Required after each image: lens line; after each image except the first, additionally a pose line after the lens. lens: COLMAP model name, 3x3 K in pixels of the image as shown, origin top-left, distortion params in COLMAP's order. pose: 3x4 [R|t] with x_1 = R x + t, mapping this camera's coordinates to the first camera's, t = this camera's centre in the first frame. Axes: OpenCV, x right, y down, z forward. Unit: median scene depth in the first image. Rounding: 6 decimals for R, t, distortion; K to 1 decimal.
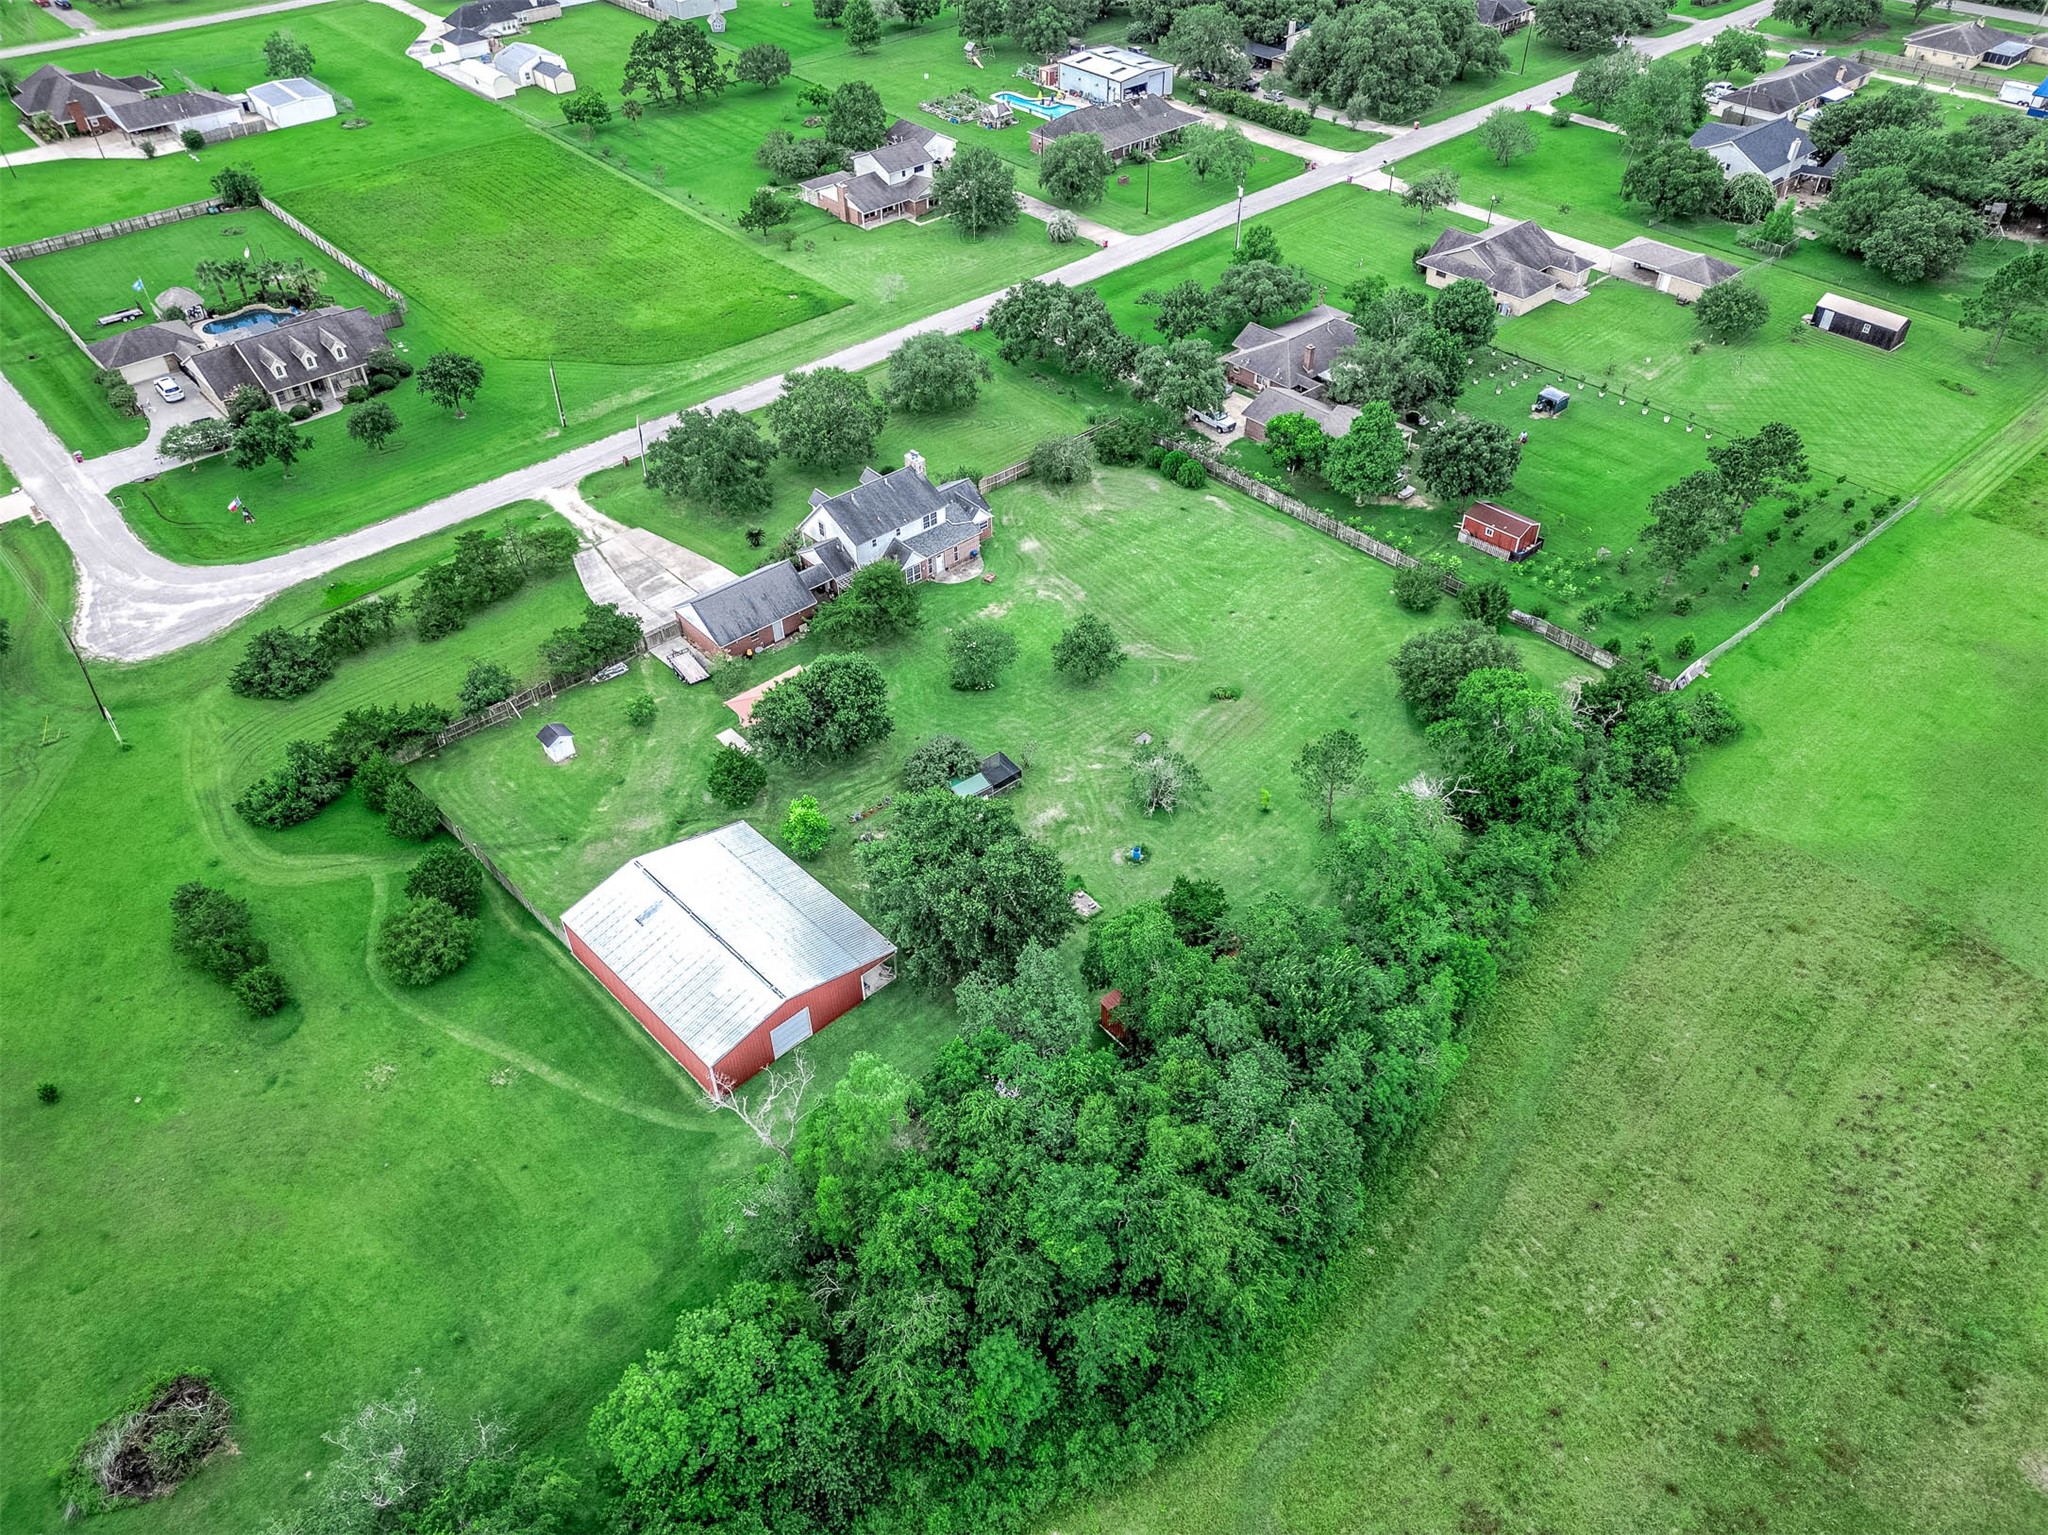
lens RADIAL K [[1498.9, 0, 1029.1], [0, 1498.9, 728.2], [0, 0, 1]] dist [0.060674, -0.056219]
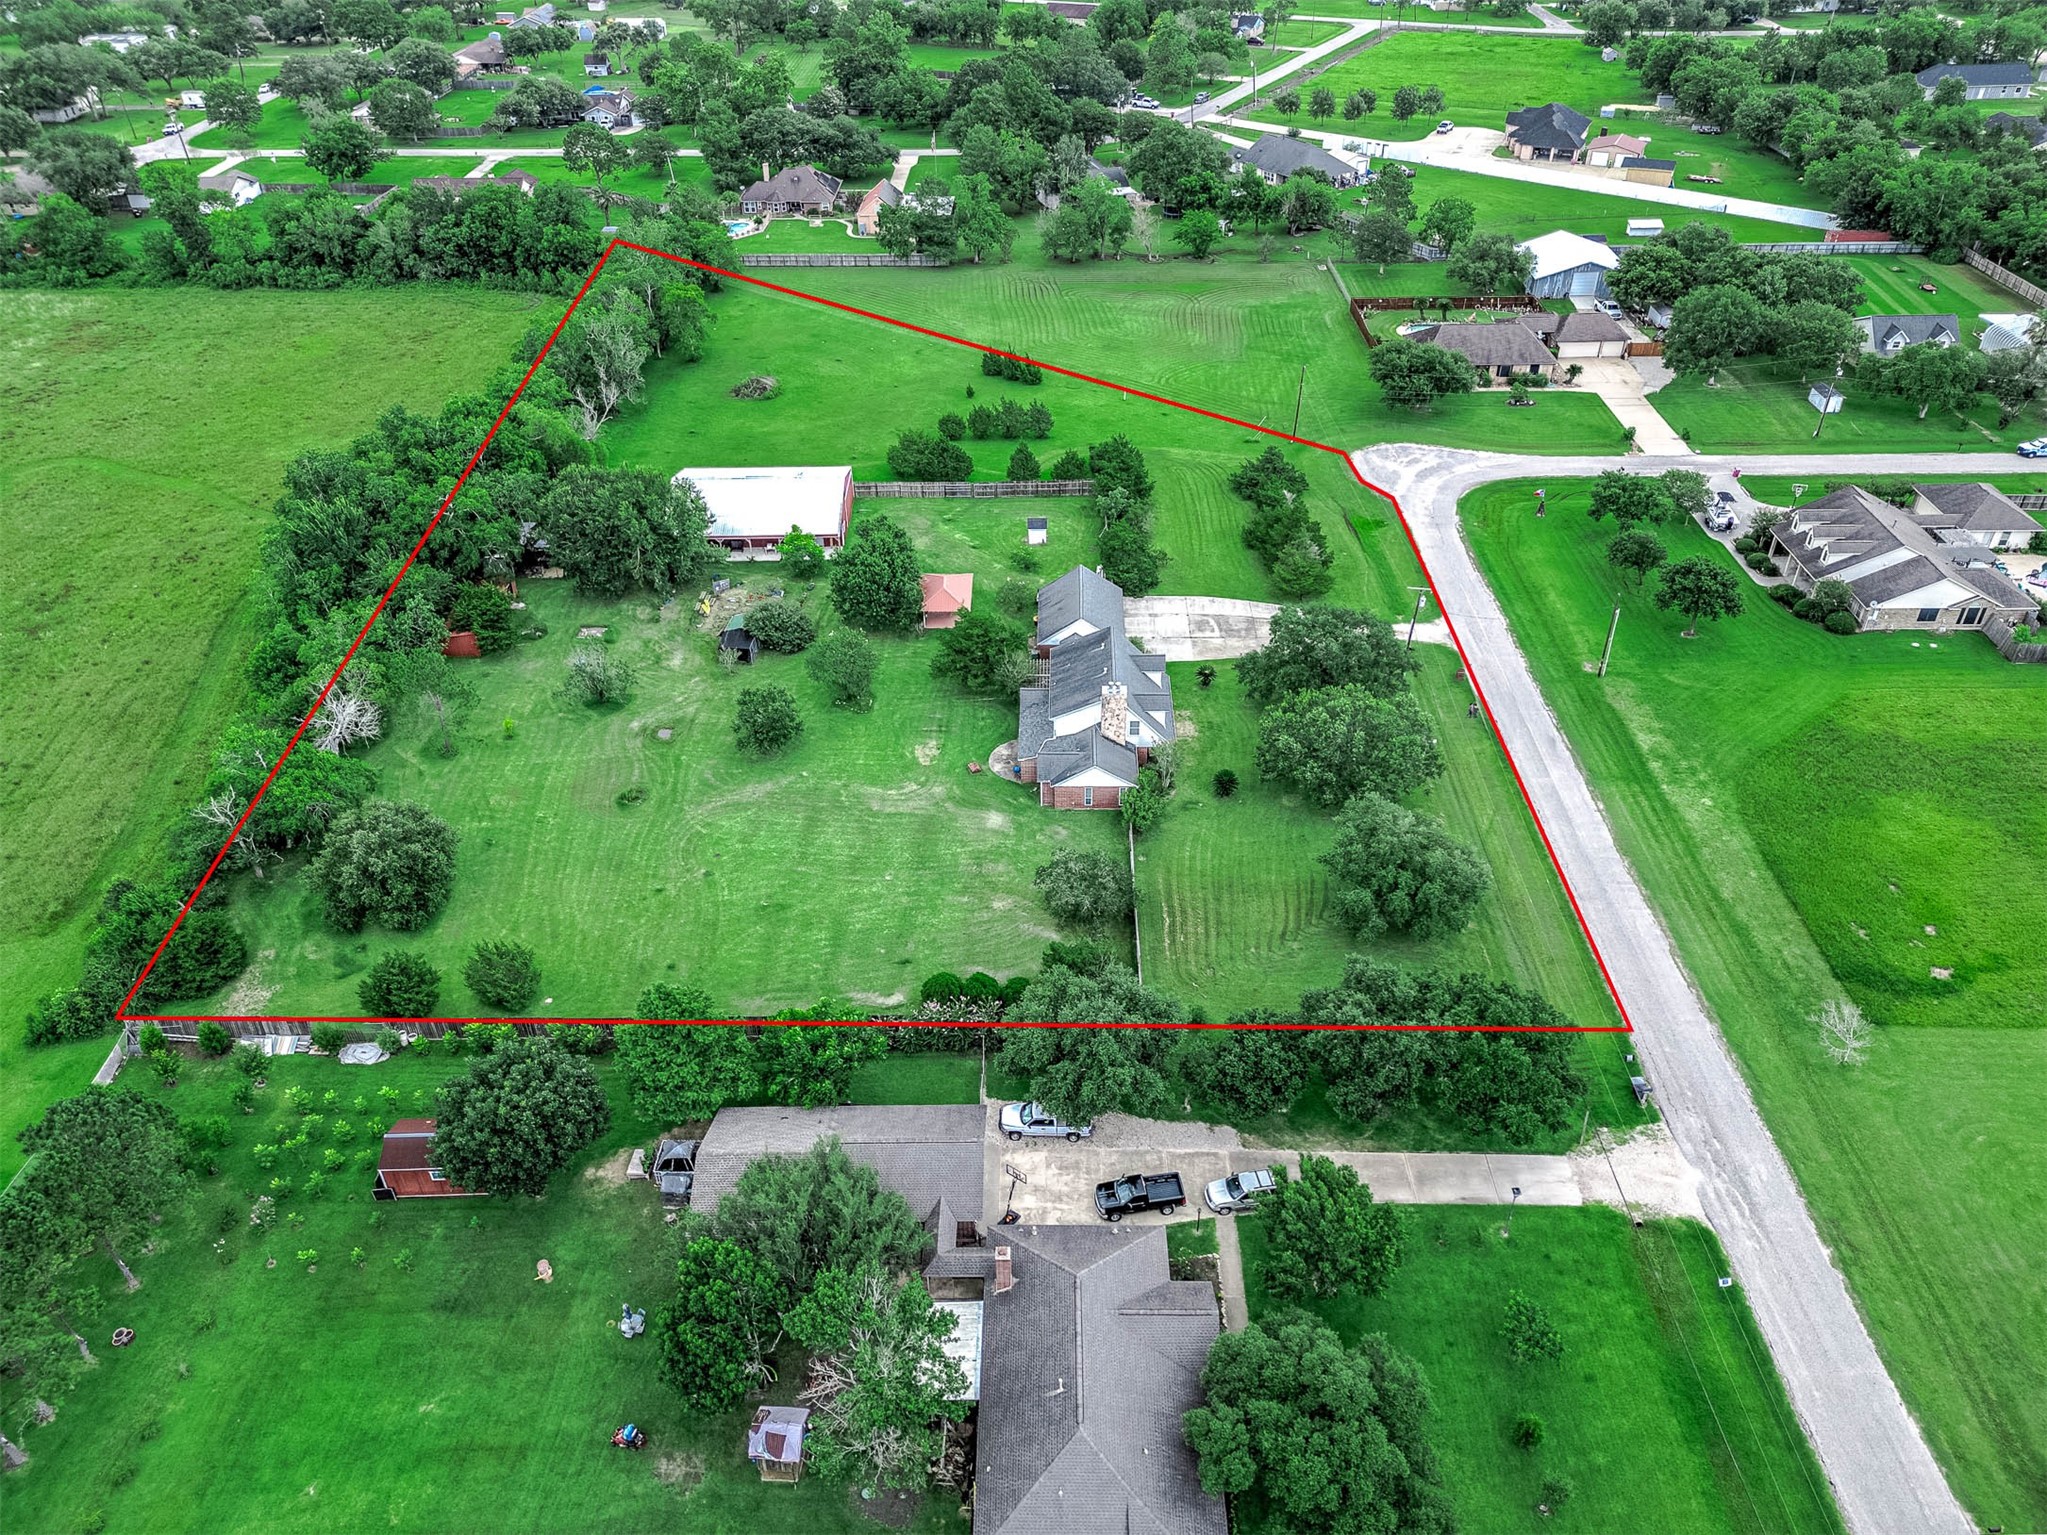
lens RADIAL K [[1498.1, 0, 1028.6], [0, 1498.1, 728.2], [0, 0, 1]] dist [0.060674, -0.056219]
pose [[-0.676394, 0.421585, -0.603952, 0.422145], [-0.457895, 0.401579, 0.793137, -0.738741], [0.576909, 0.813019, -0.078584, 0.982480]]
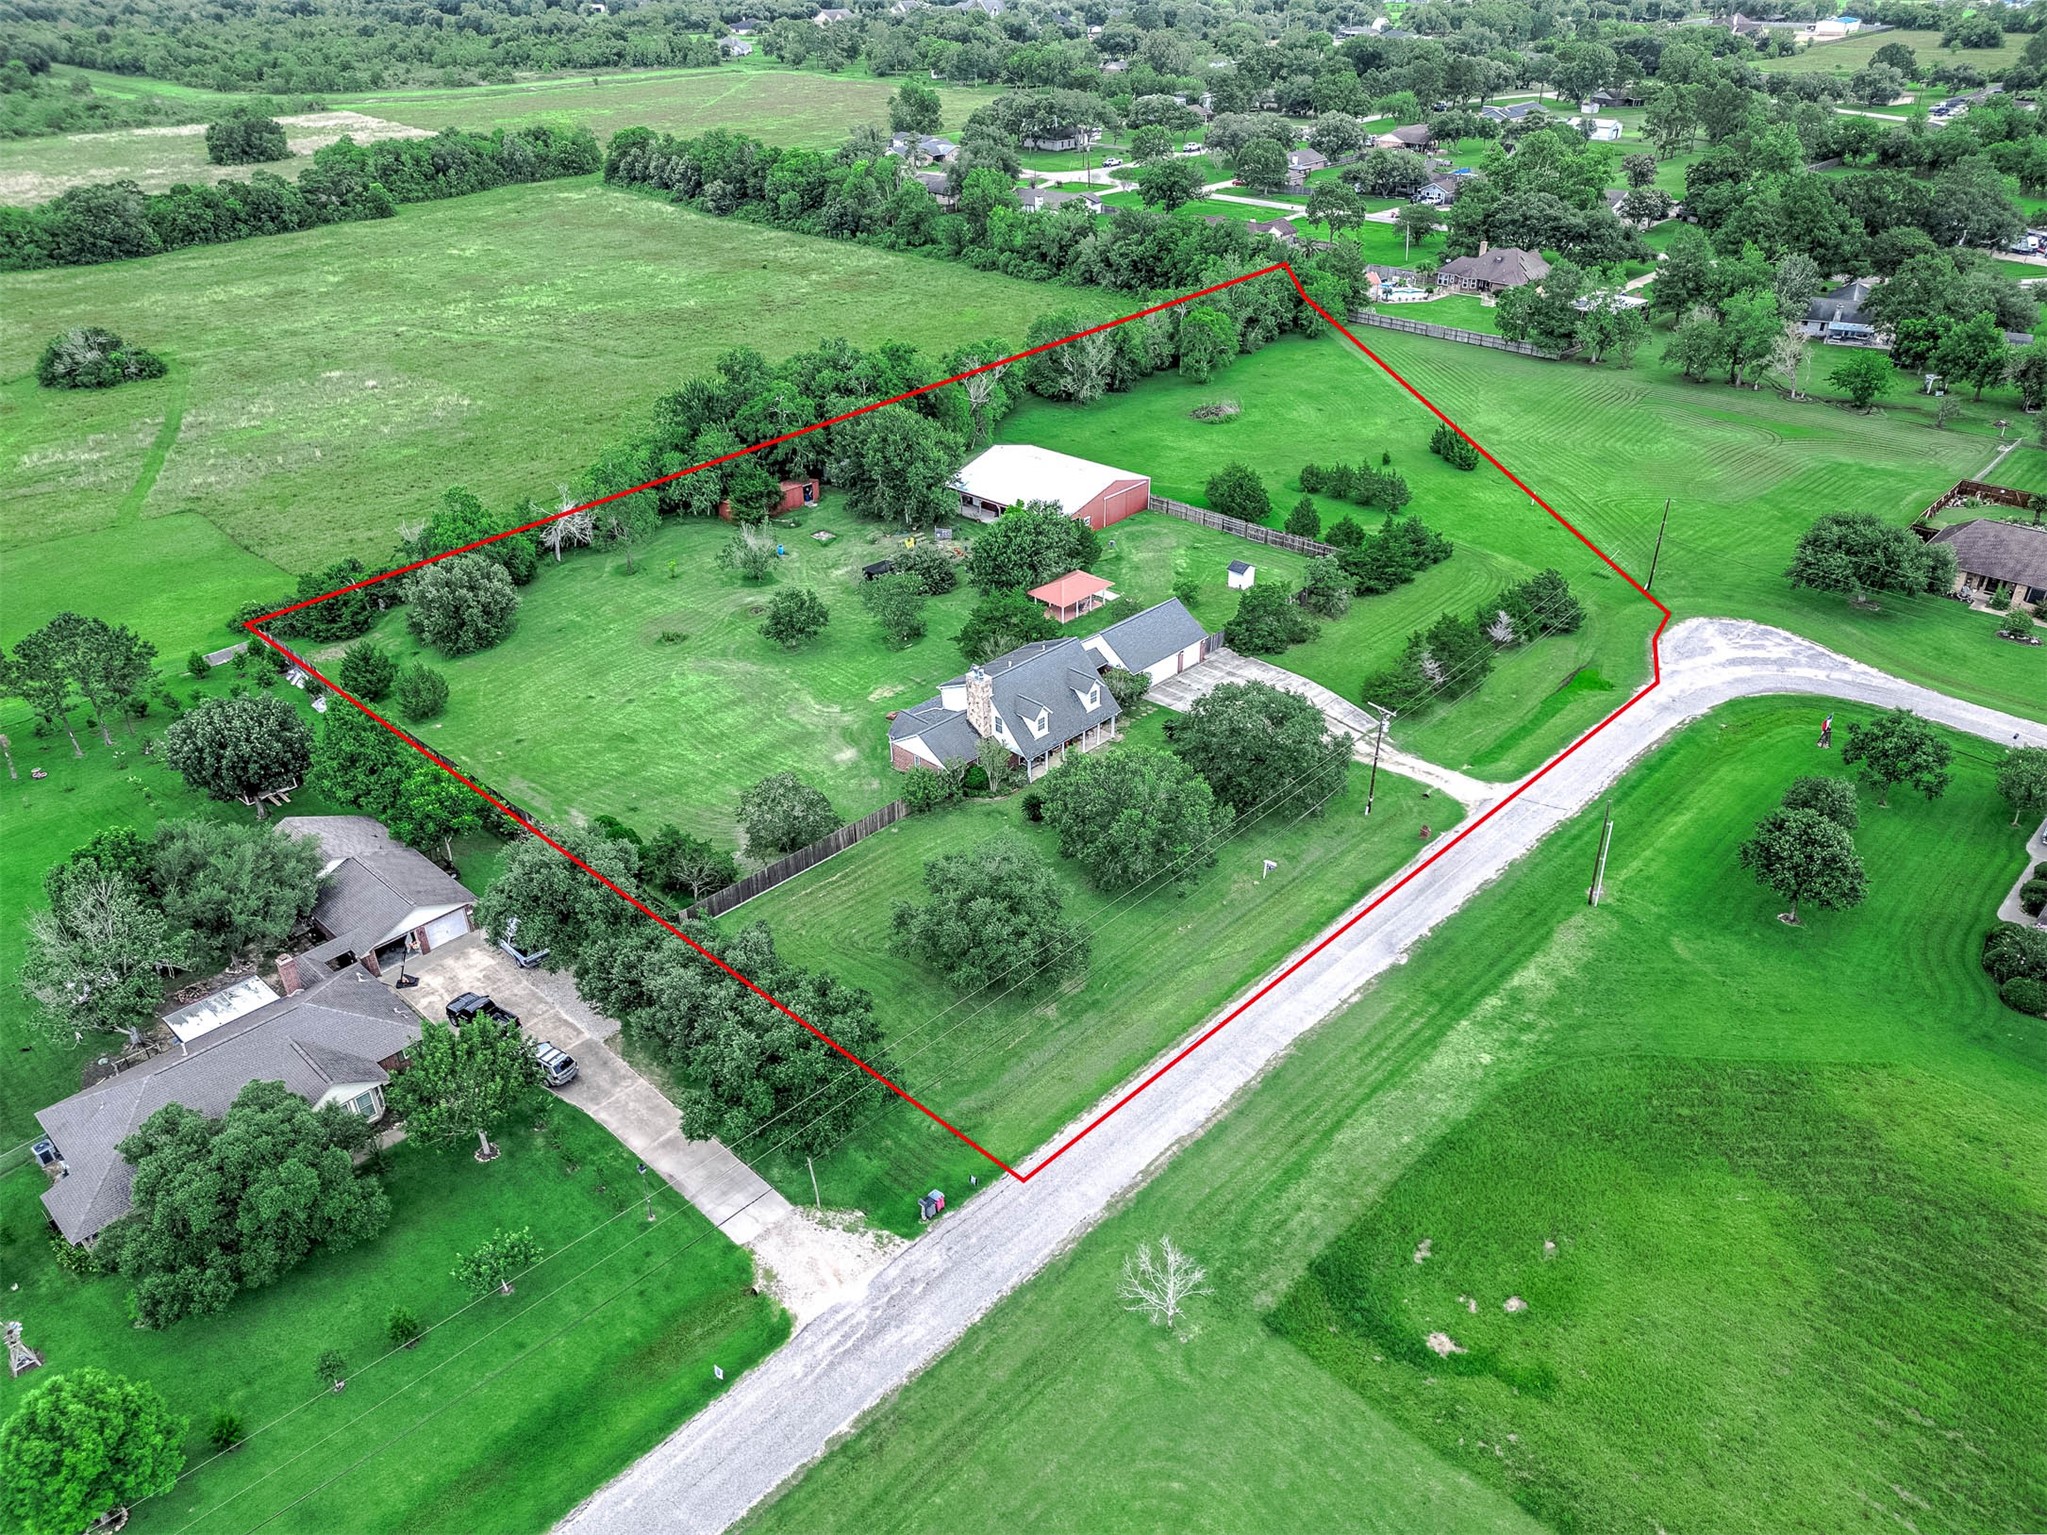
lens RADIAL K [[1498.1, 0, 1028.6], [0, 1498.1, 728.2], [0, 0, 1]] dist [0.060674, -0.056219]
pose [[-0.996833, 0.056013, -0.056449, -0.054587], [-0.032193, 0.364839, 0.930514, -0.847960], [0.072716, 0.929384, -0.361880, 1.227370]]
